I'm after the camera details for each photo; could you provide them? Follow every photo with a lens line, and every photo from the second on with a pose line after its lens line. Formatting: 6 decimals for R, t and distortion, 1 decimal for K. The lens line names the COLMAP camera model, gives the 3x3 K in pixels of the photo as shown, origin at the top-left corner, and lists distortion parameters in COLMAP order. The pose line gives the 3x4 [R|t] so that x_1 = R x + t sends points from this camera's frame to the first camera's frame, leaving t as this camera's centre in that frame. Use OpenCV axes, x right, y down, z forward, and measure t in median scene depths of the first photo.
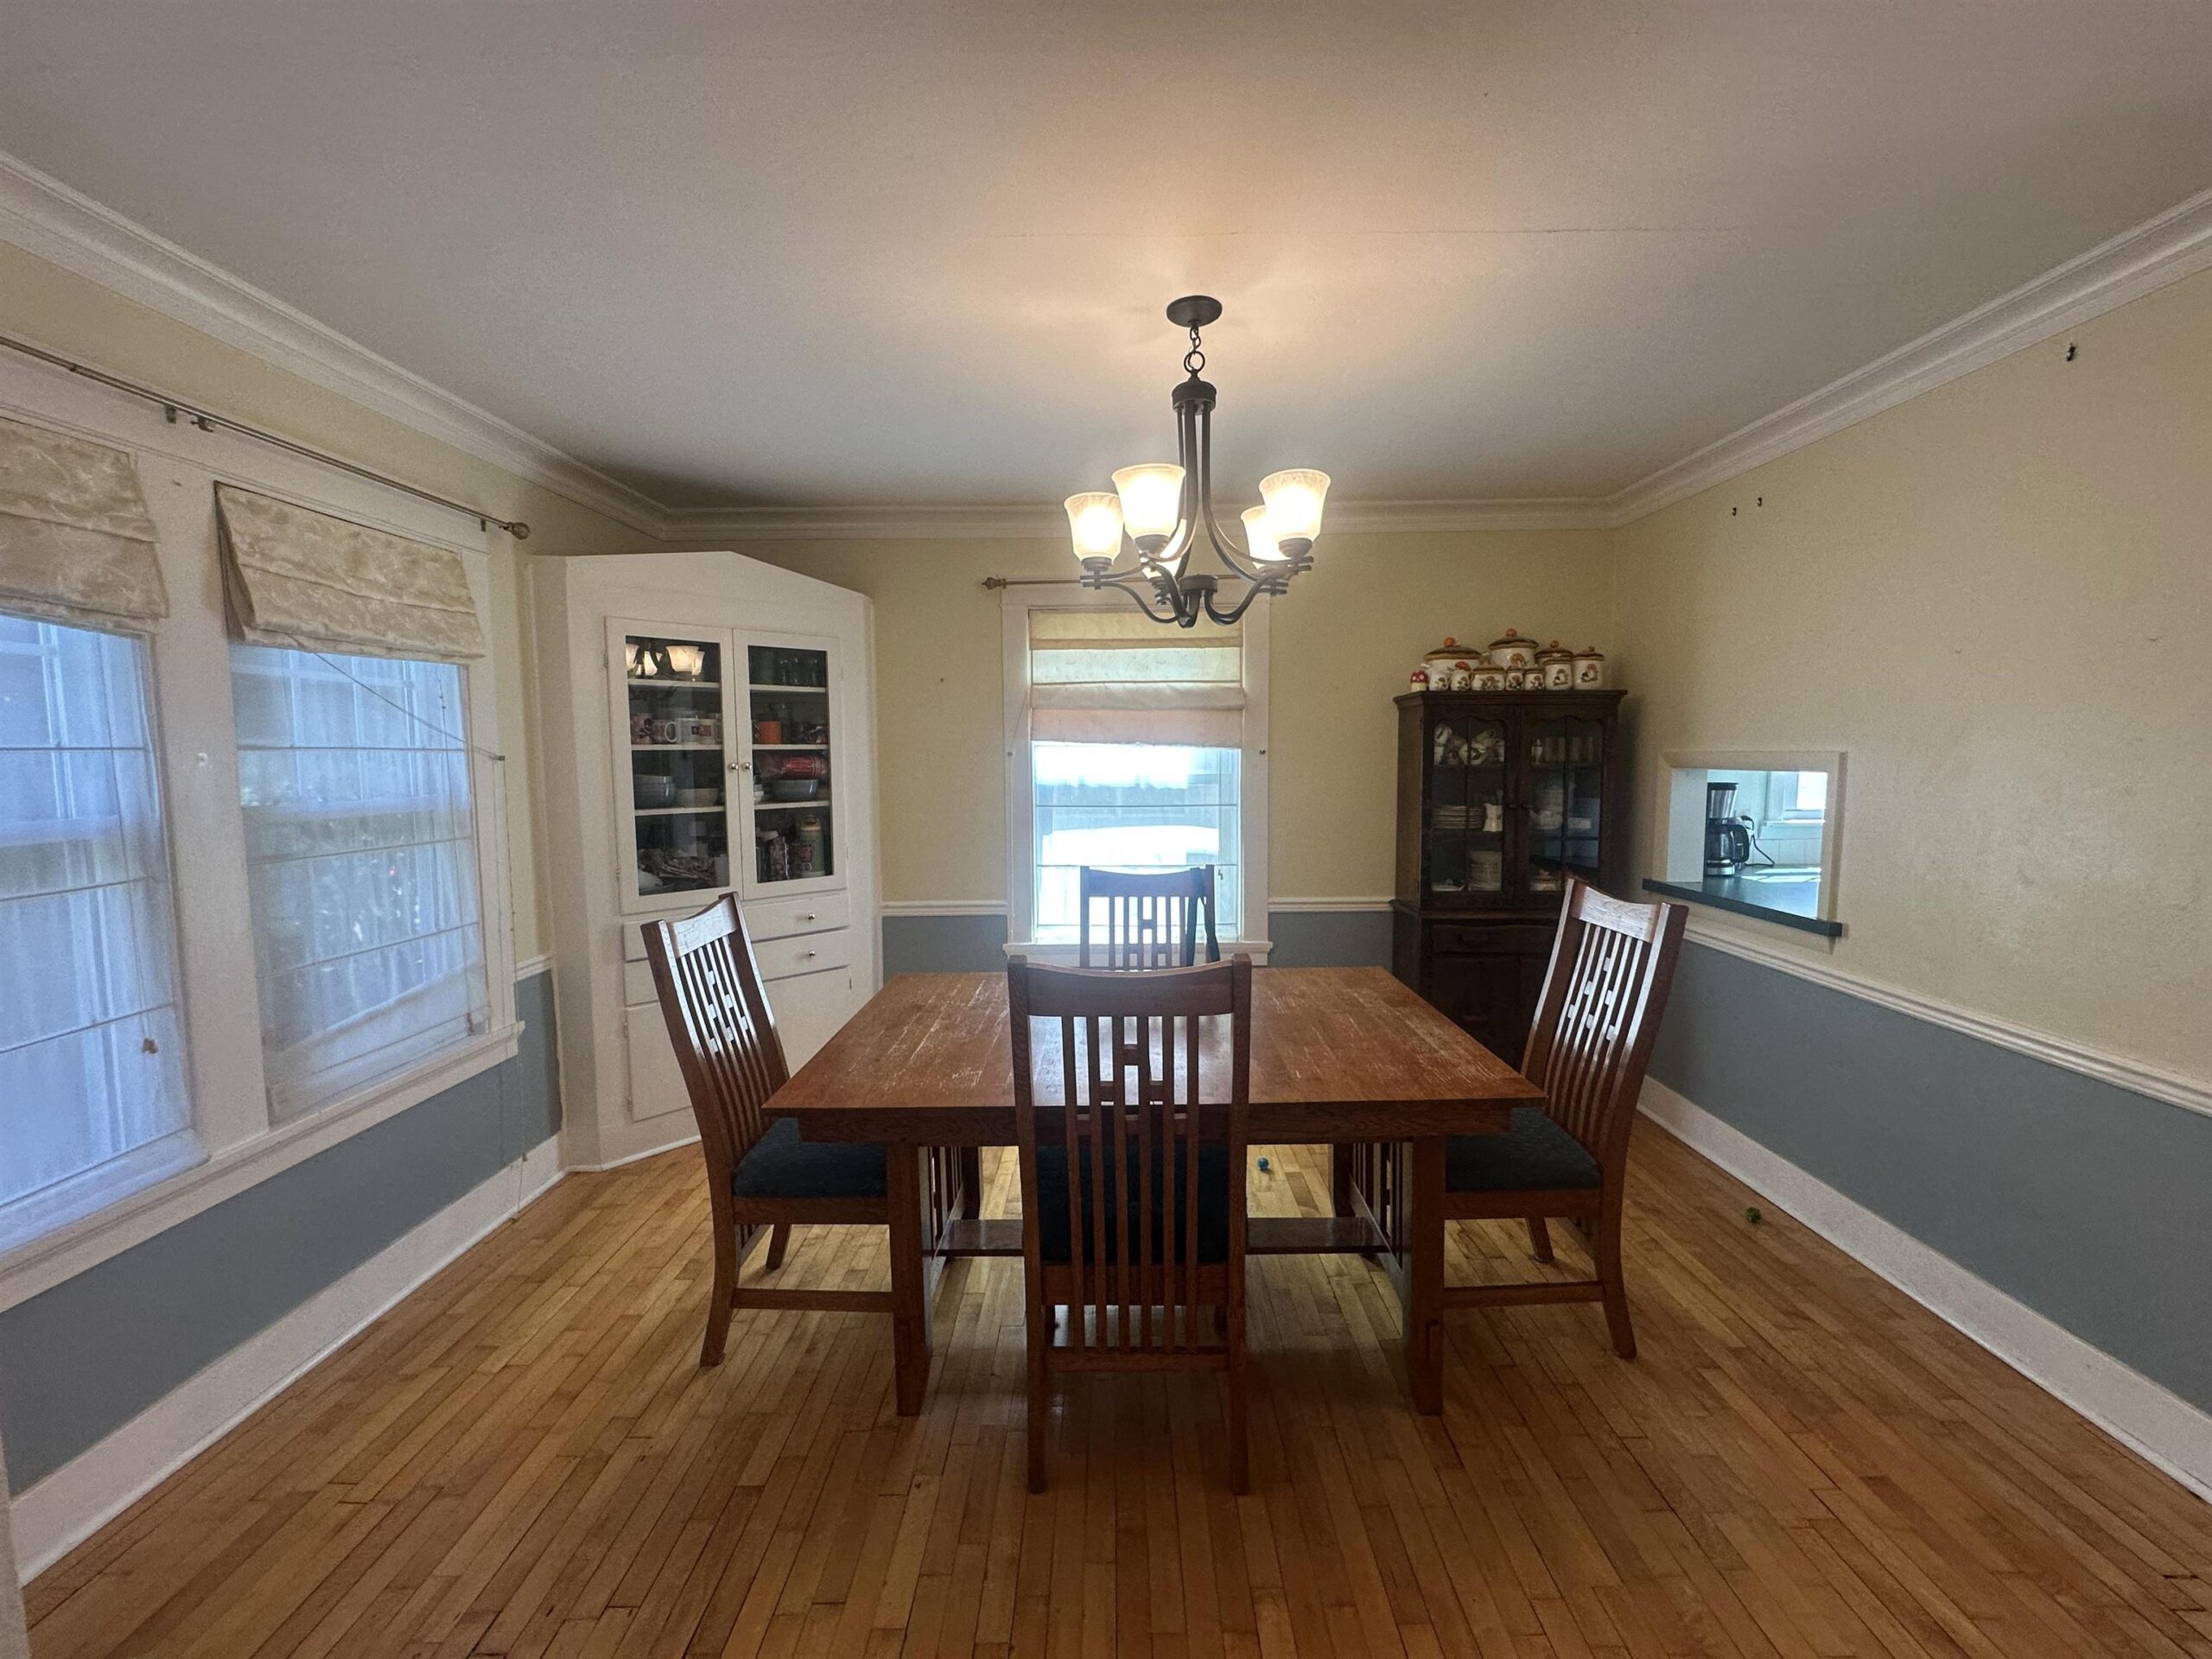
lens RADIAL K [[885.7, 0, 1105.2], [0, 885.7, 828.0], [0, 0, 1]] dist [-0.003237, -0.000210]
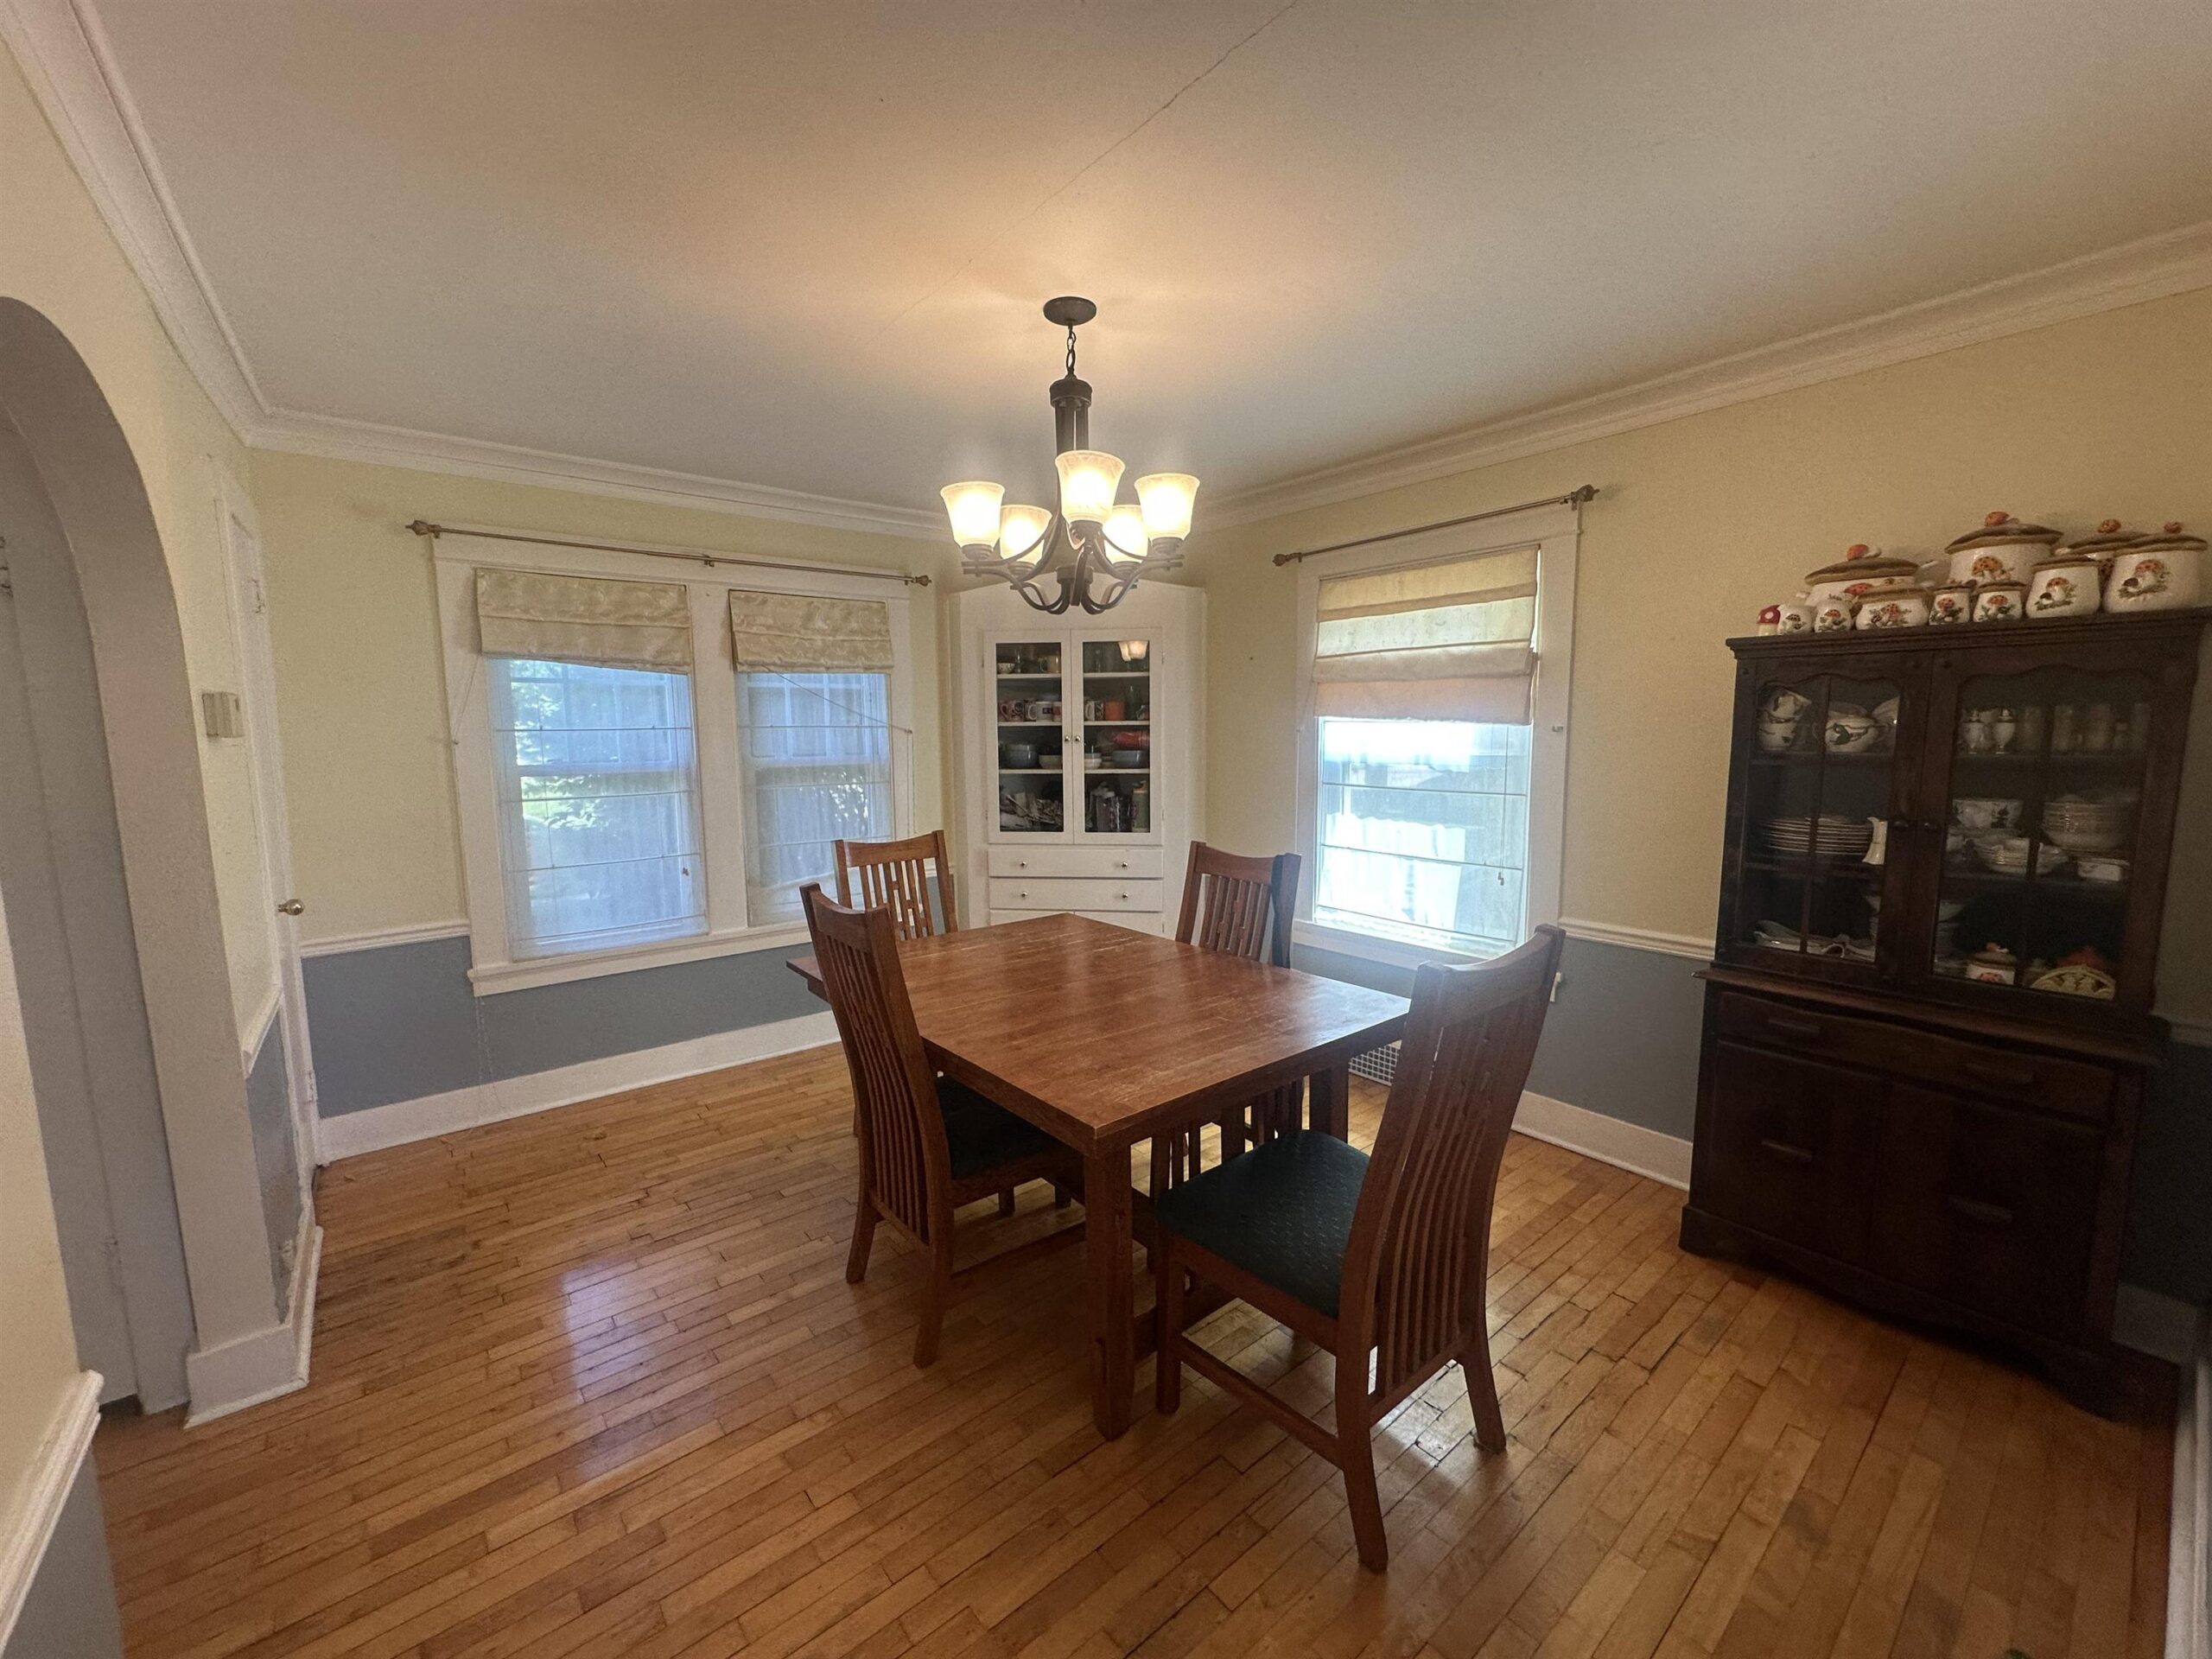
lens RADIAL K [[884.8, 0, 1101.4], [0, 884.8, 830.0], [0, 0, 1]] dist [-0.000888, 0.000284]
pose [[0.634729, 0.093493, -0.767058, 0.594217], [-0.062323, 0.995614, 0.069779, -0.030009], [0.770218, 0.003515, 0.637771, 0.221897]]
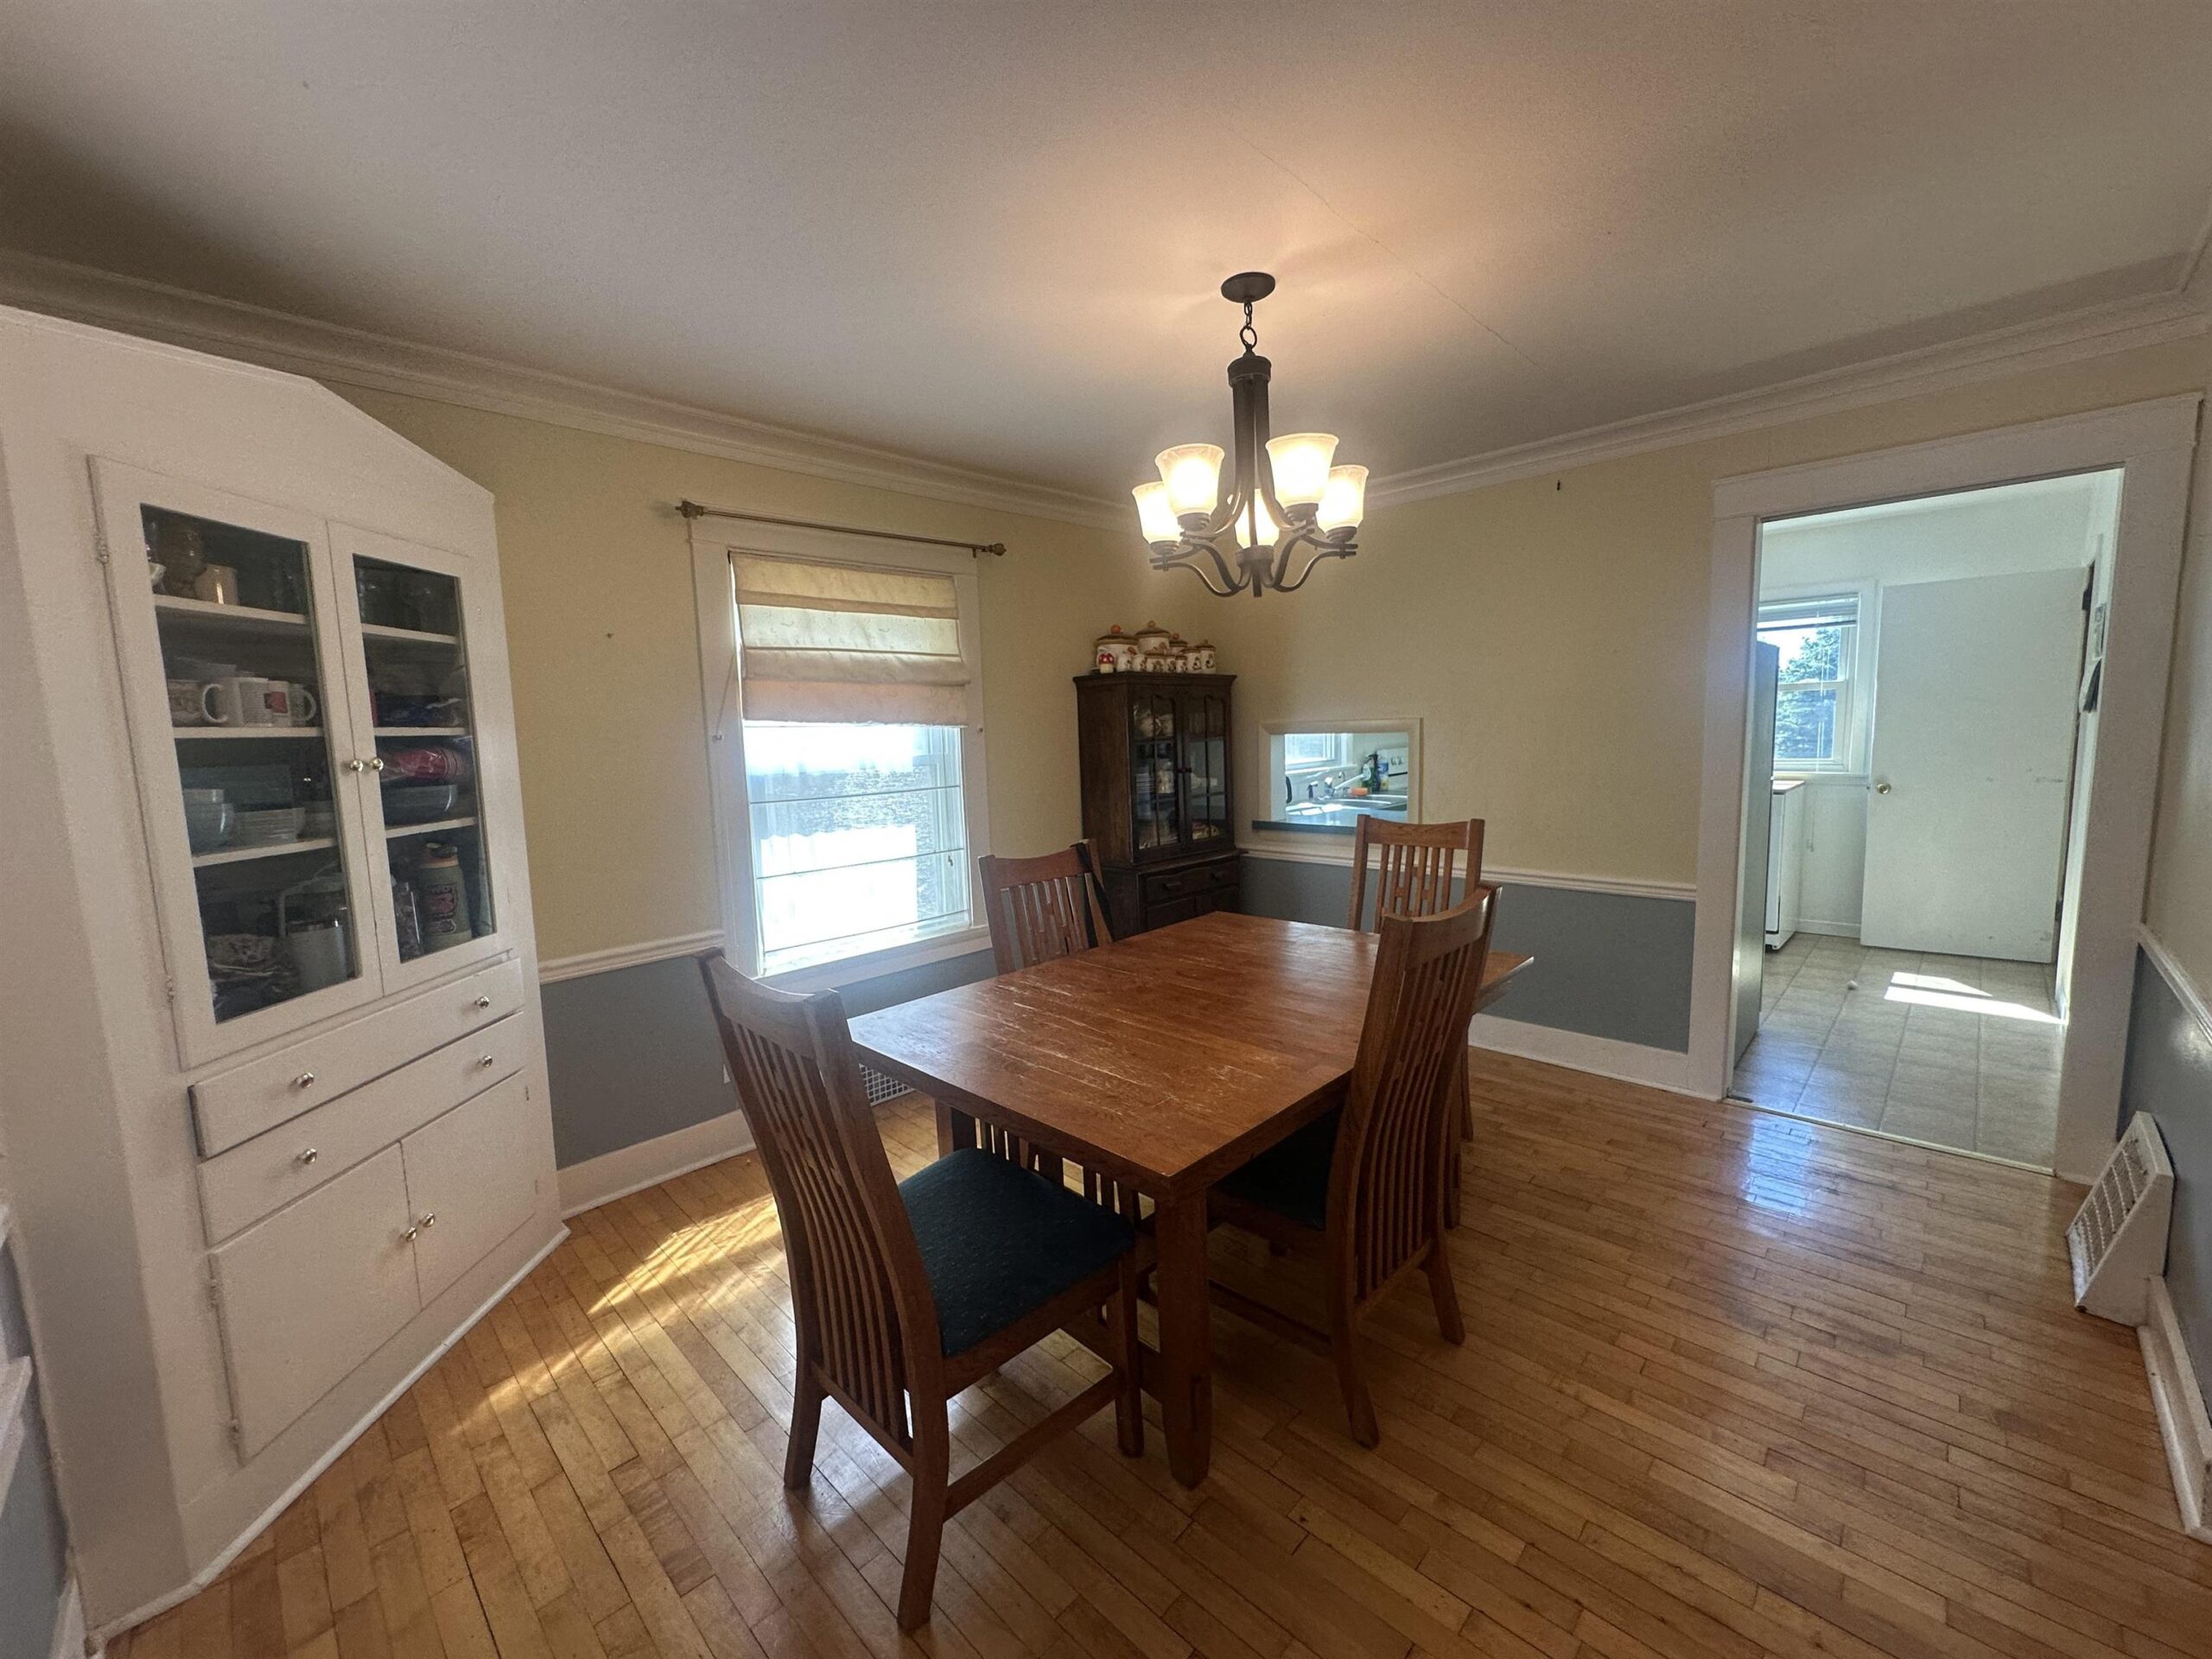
lens RADIAL K [[885.7, 0, 1105.2], [0, 885.7, 828.0], [0, 0, 1]] dist [-0.003237, -0.000210]
pose [[0.688768, -0.095752, 0.718631, -0.492096], [0.089196, 0.994901, 0.047074, -0.013262], [-0.719474, 0.031676, 0.693797, 0.258583]]
